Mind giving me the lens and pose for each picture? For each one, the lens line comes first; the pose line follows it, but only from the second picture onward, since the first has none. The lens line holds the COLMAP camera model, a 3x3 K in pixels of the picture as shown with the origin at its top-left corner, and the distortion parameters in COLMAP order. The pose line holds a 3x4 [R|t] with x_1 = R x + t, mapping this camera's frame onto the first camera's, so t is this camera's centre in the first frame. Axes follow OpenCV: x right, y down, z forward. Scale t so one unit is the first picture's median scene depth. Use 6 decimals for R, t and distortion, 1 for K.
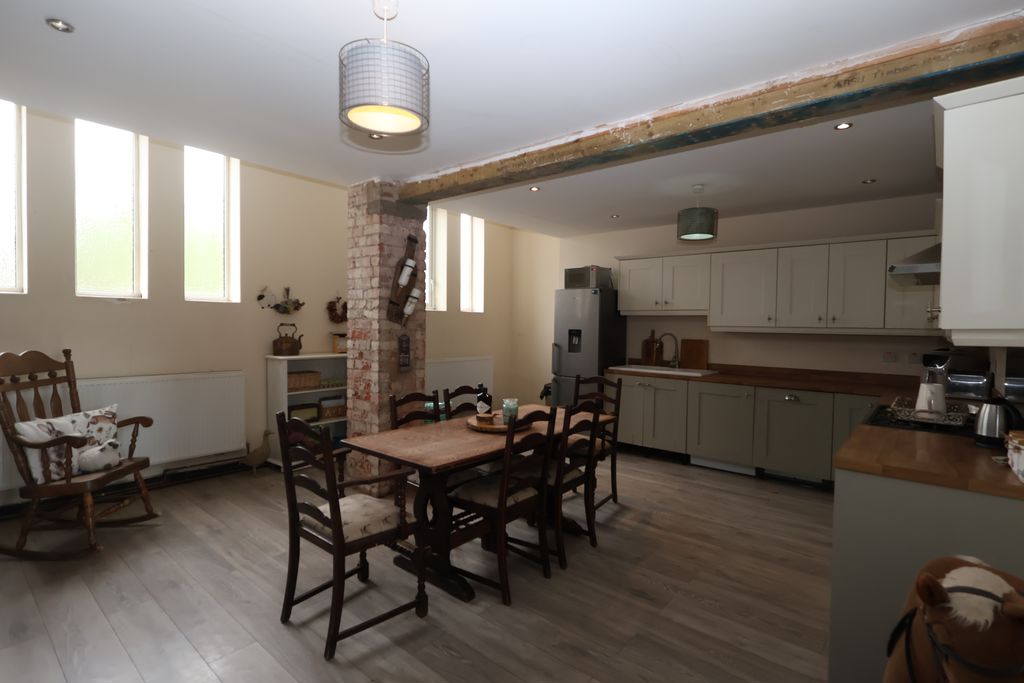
lens RADIAL K [[498.7, 0, 512.0], [0, 498.7, 341.5], [0, 0, 1]] dist [-0.002551, -0.000310]
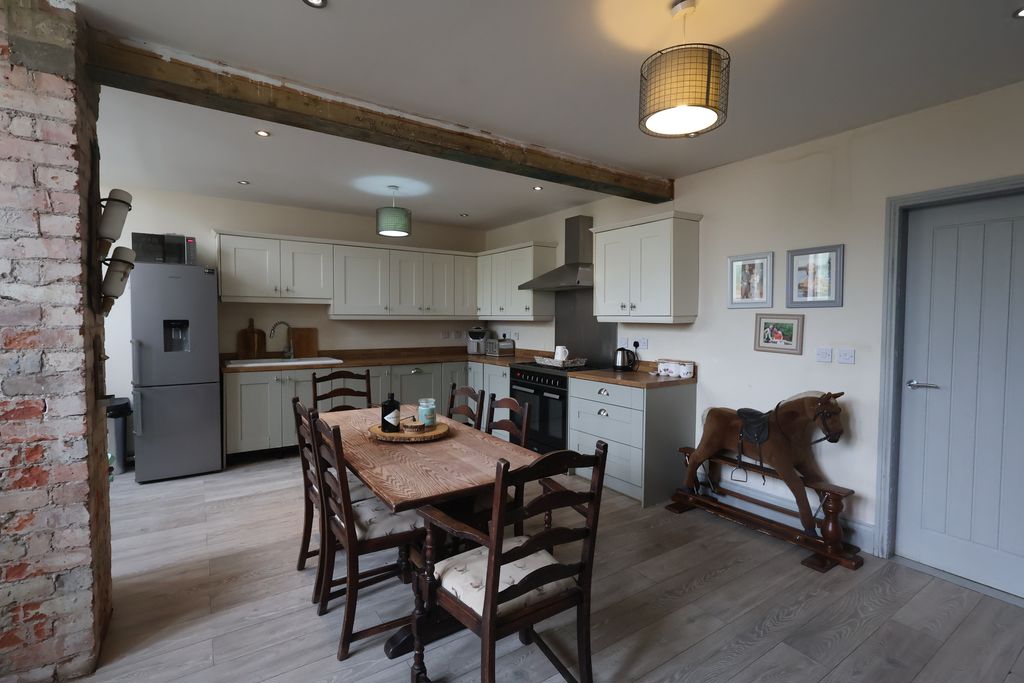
lens RADIAL K [[475.3, 0, 515.2], [0, 475.3, 337.4], [0, 0, 1]] dist [-0.000088, 0.000033]
pose [[0.269621, -0.052410, 0.961539, -0.474838], [0.031735, 0.998459, 0.045524, -0.016668], [-0.962443, 0.018240, 0.270869, 0.380567]]
